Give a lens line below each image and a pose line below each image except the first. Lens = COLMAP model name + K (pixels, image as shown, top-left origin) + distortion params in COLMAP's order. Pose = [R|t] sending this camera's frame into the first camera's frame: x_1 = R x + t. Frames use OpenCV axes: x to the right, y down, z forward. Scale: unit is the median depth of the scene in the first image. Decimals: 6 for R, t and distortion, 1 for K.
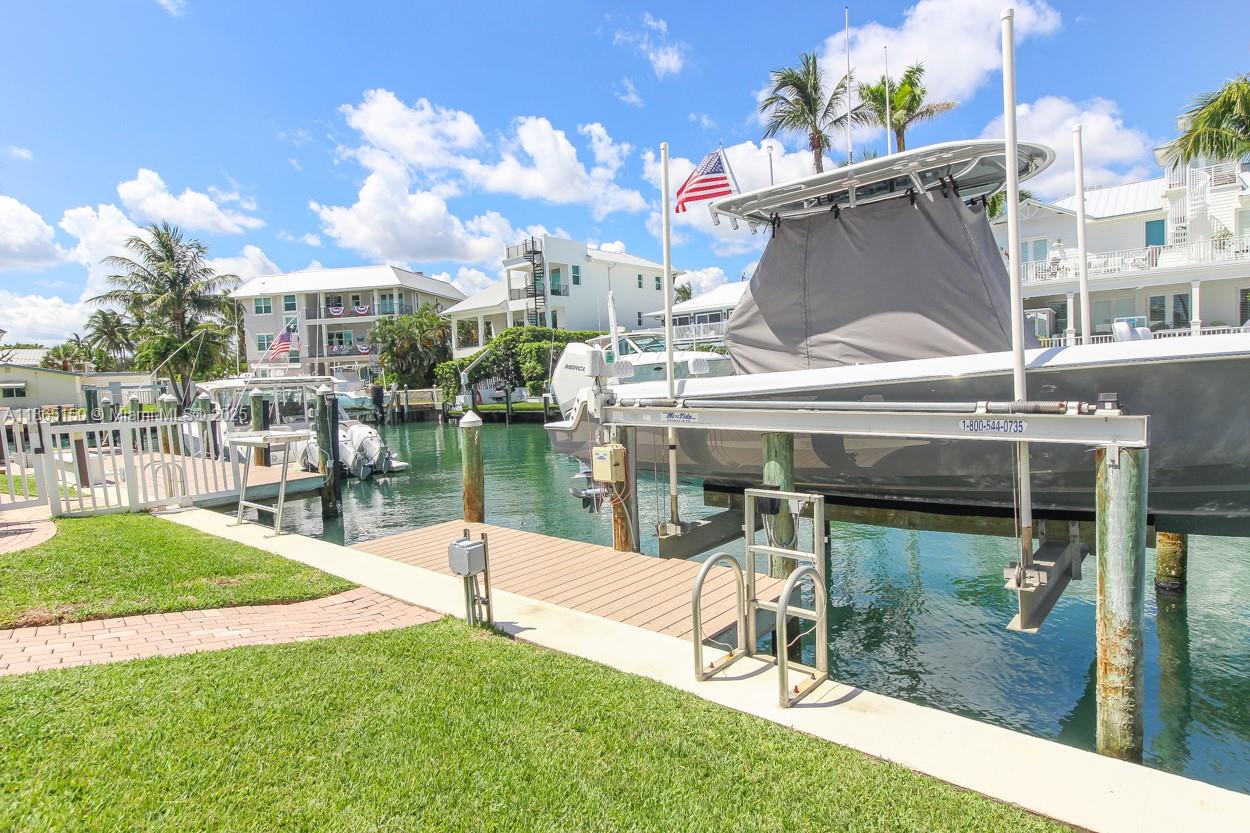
lens RADIAL K [[669.7, 0, 625.0], [0, 669.7, 416.5], [0, 0, 1]] dist [-0.023654, -0.001464]
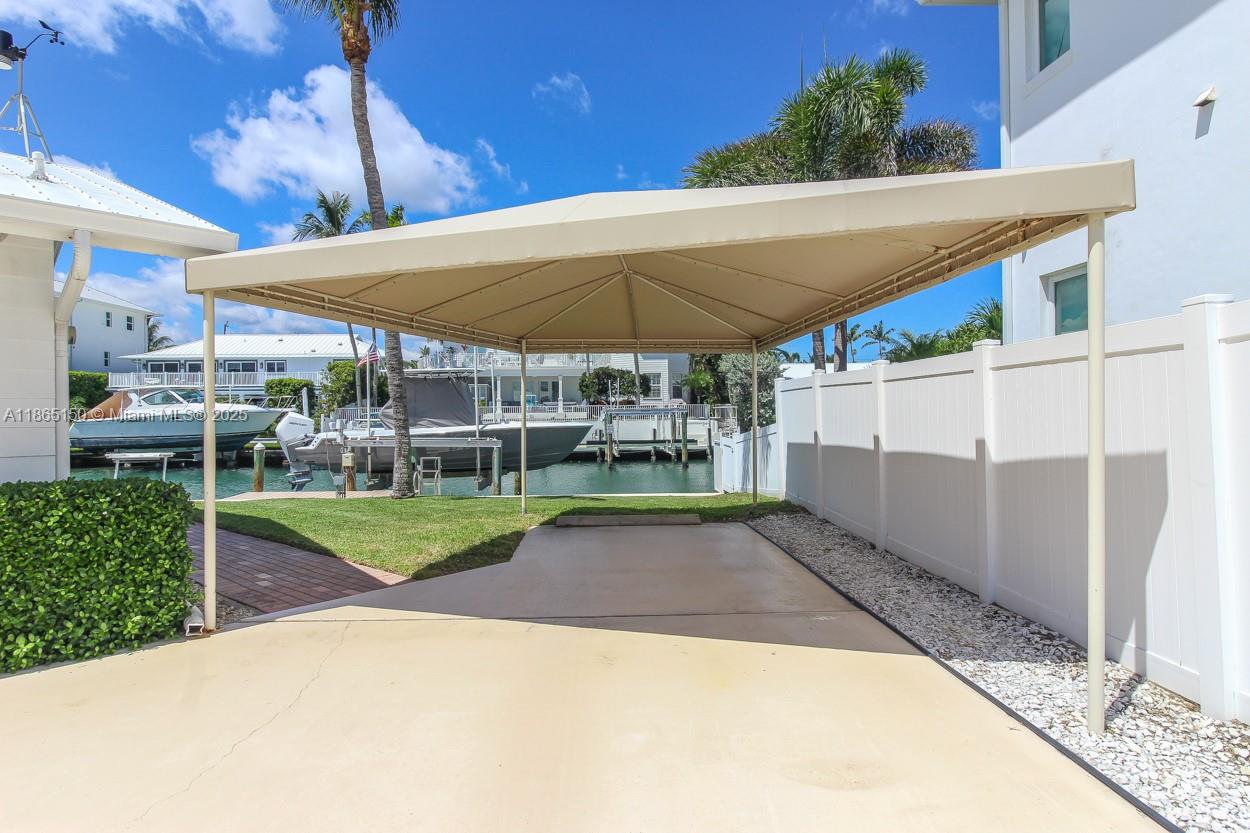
lens RADIAL K [[669.7, 0, 625.0], [0, 669.7, 416.5], [0, 0, 1]] dist [-0.023654, -0.001464]
pose [[0.715739, 0.028746, 0.697777, -0.211952], [0.021238, 0.997794, -0.062890, 0.016319], [-0.698045, 0.059832, 0.713549, -0.335008]]
